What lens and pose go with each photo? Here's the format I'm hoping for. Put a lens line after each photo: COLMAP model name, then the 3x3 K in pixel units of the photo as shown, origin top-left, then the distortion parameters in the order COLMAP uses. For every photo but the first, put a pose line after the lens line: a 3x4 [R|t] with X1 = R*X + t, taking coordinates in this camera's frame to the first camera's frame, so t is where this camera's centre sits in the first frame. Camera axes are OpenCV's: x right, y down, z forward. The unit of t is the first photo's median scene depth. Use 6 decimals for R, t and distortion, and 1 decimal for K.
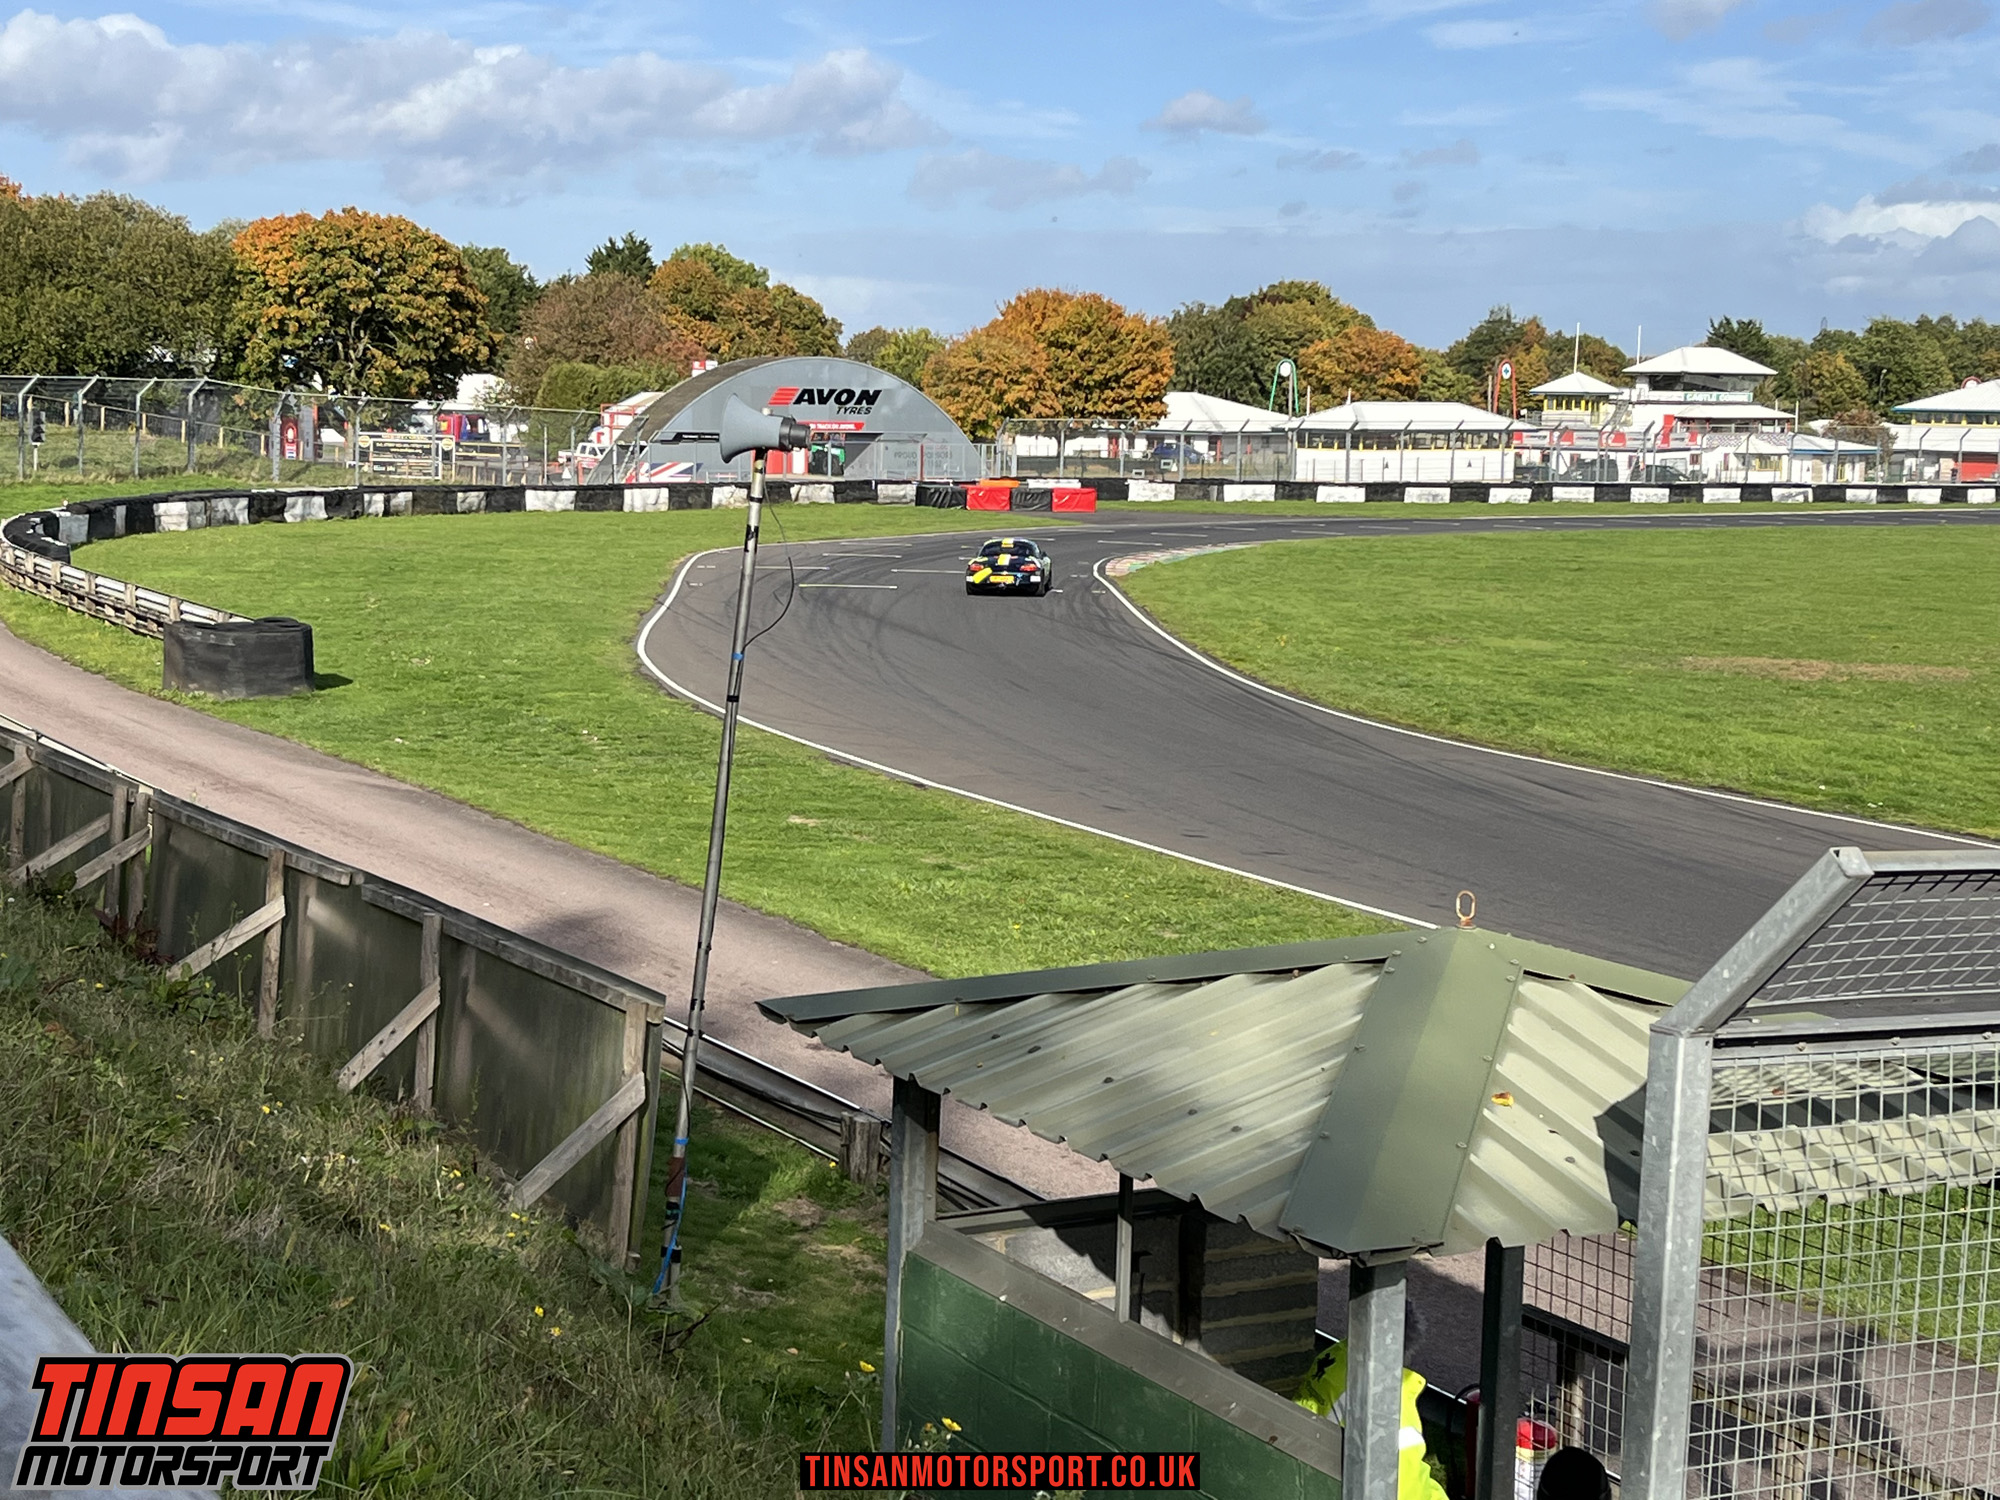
lens RADIAL K [[3073.0, 0, 971.9], [0, 3073.0, 764.4], [0, 0, 1]] dist [0.106545, 0.000000]
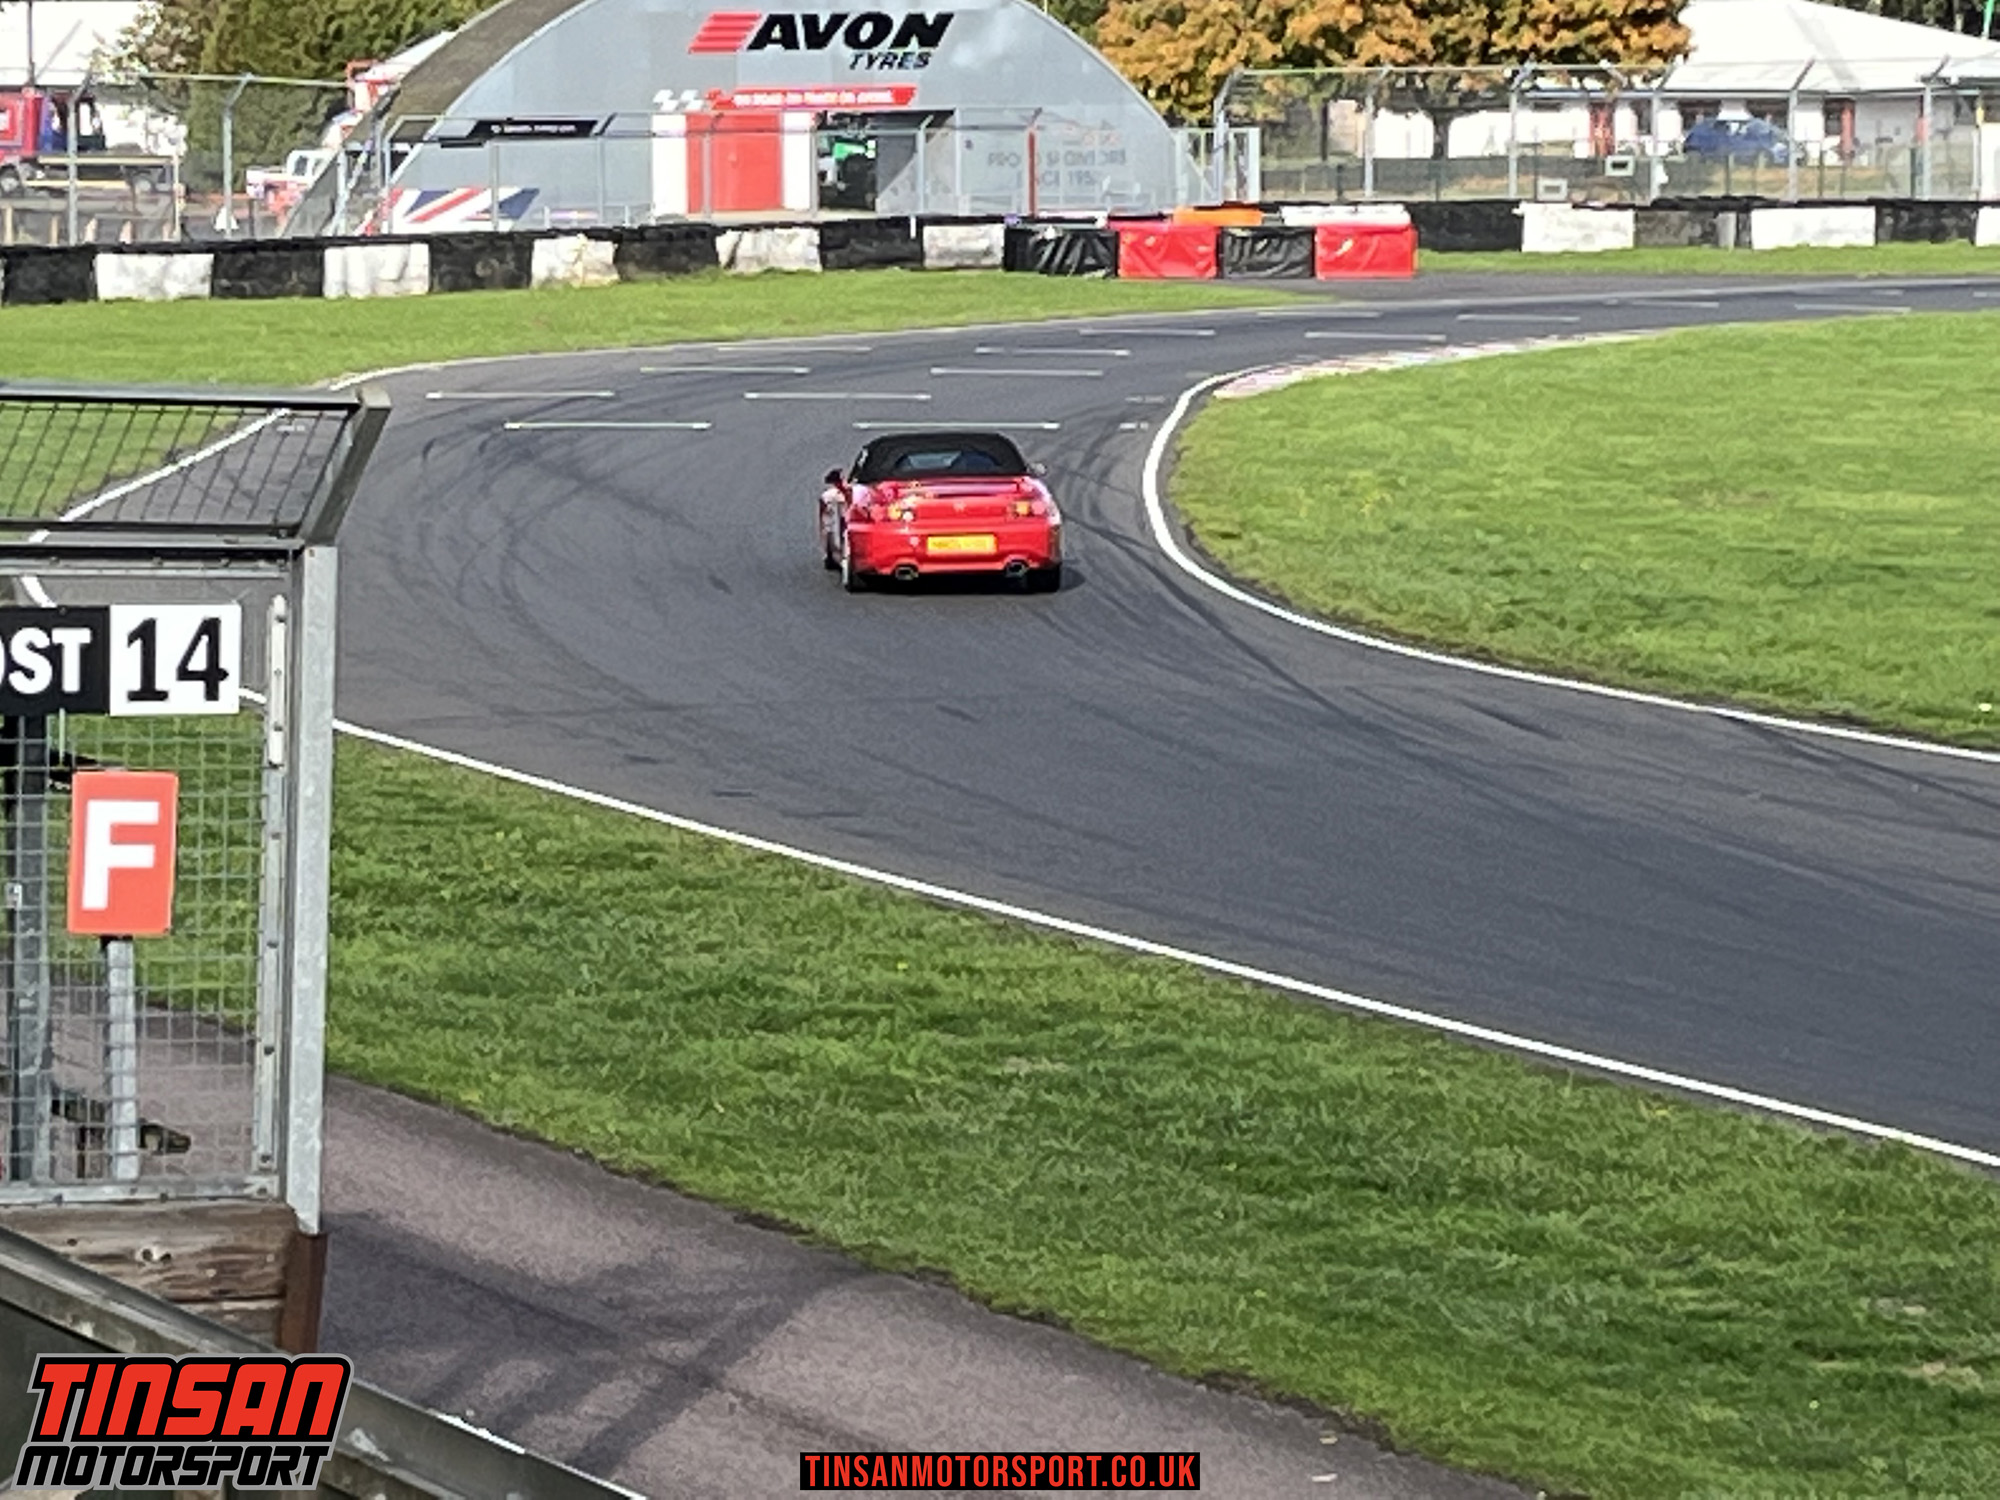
lens RADIAL K [[7626.7, 0, 926.3], [0, 7626.7, 719.6], [0, 0, 1]] dist [0.196328, 0.000000]
pose [[0.997118, -0.018406, -0.073602, 0.049747], [0.016271, 0.999432, -0.029510, 0.012174], [0.074103, 0.028227, 0.996851, -0.090833]]
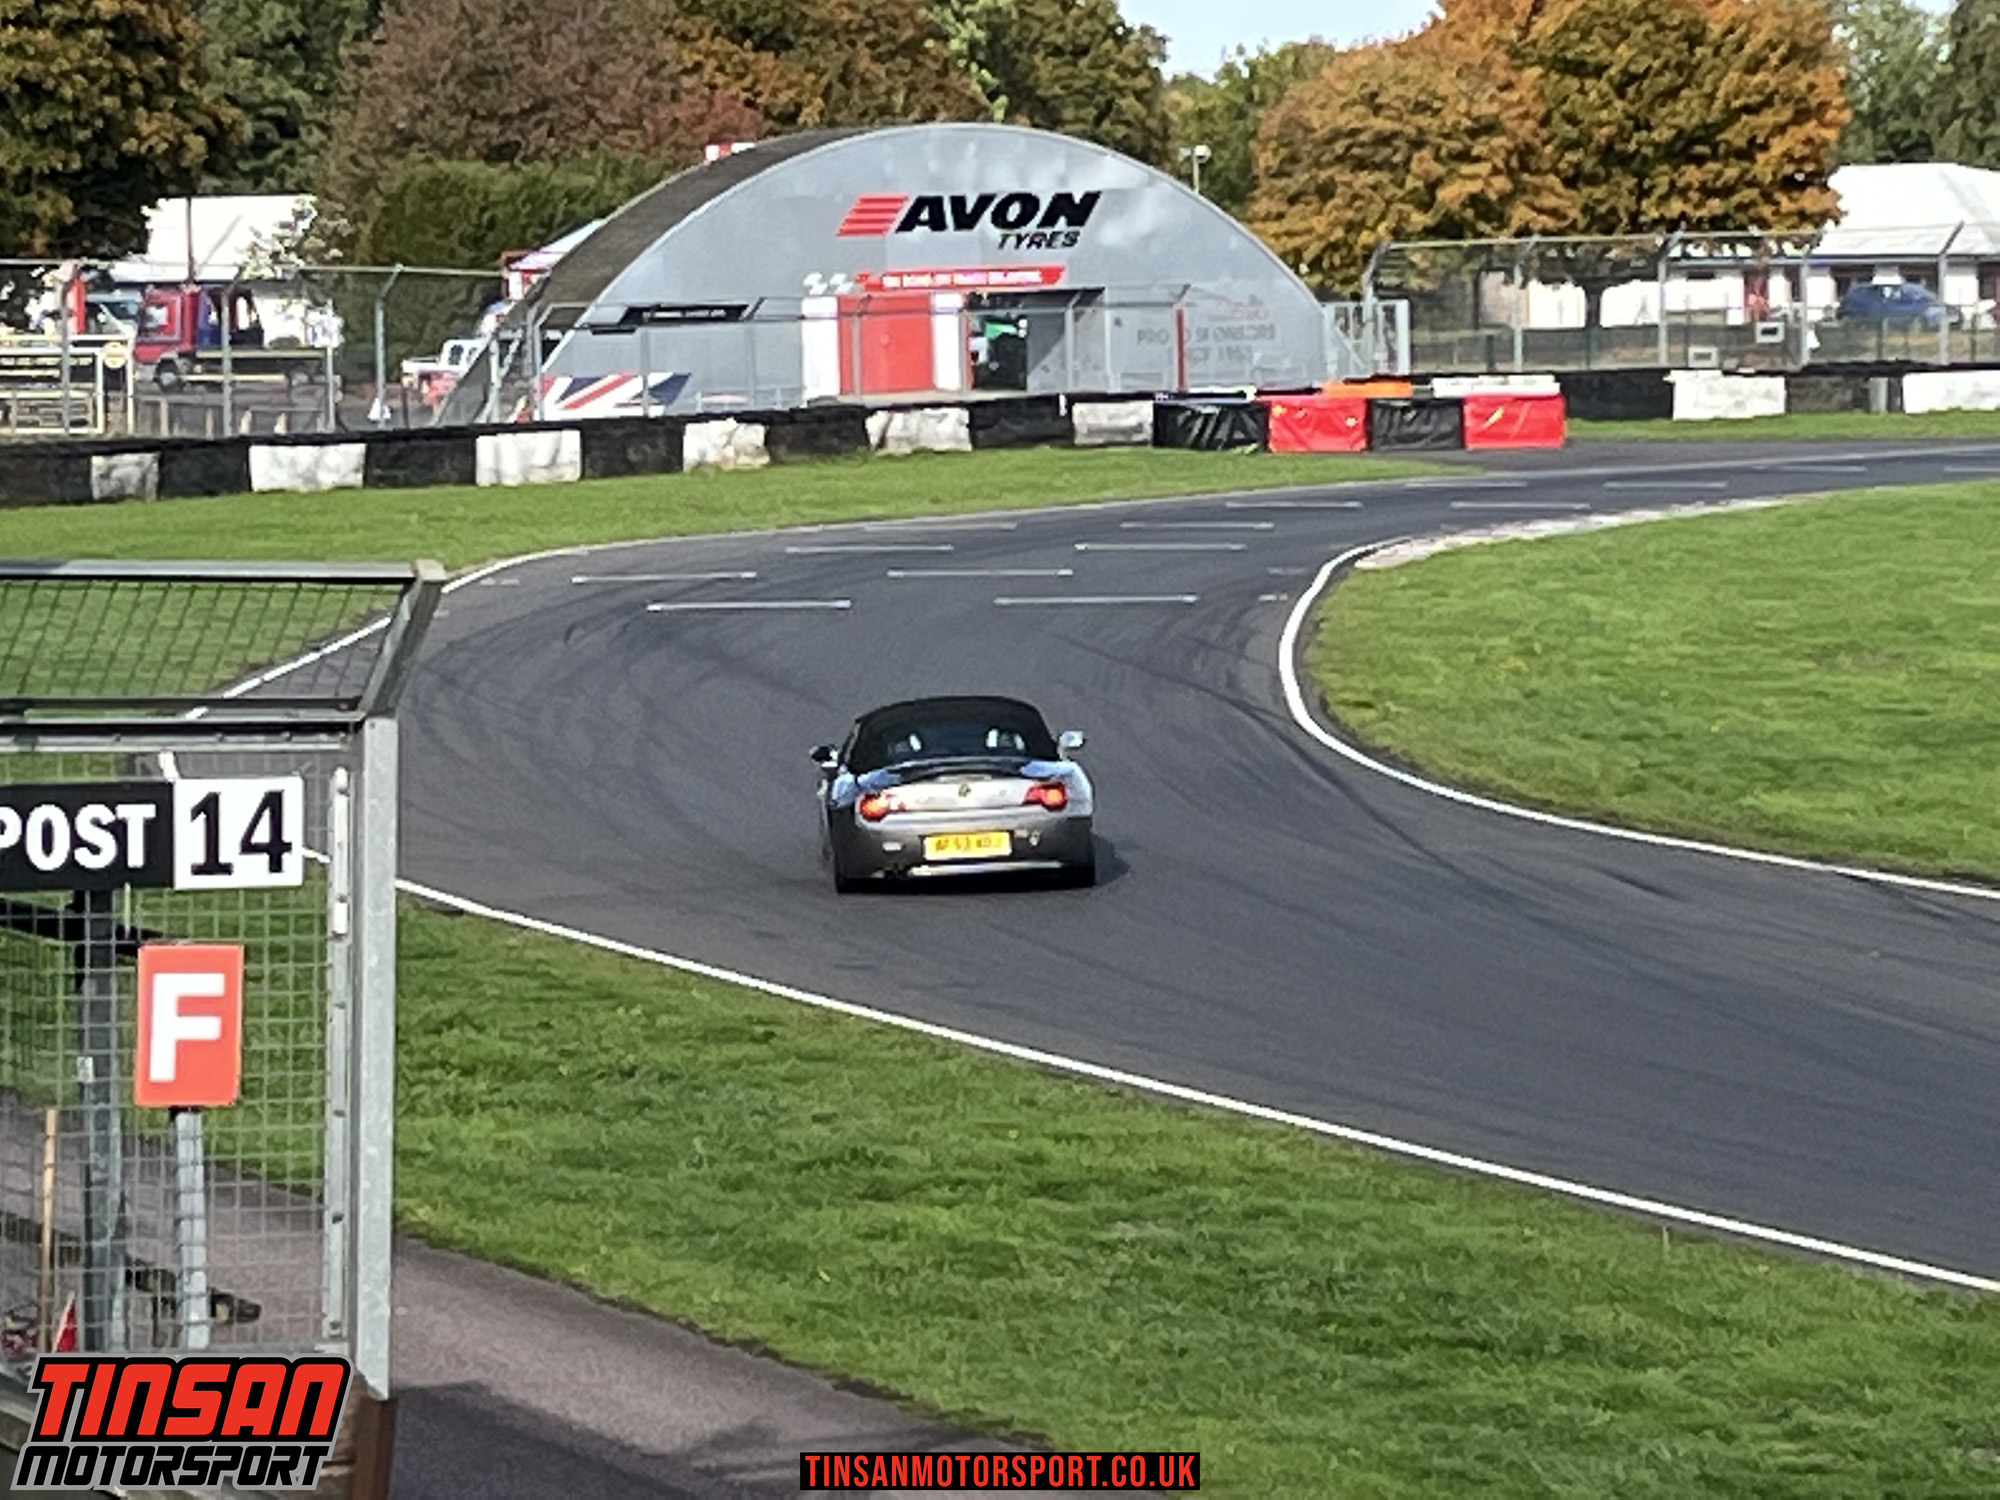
lens RADIAL K [[7626.7, 0, 928.1], [0, 7626.7, 680.5], [0, 0, 1]] dist [0.196328, 0.000000]
pose [[0.994801, -0.036699, -0.094996, 0.052169], [0.031202, 0.997787, -0.058715, 0.012647], [0.096941, 0.055445, 0.993745, -0.092154]]
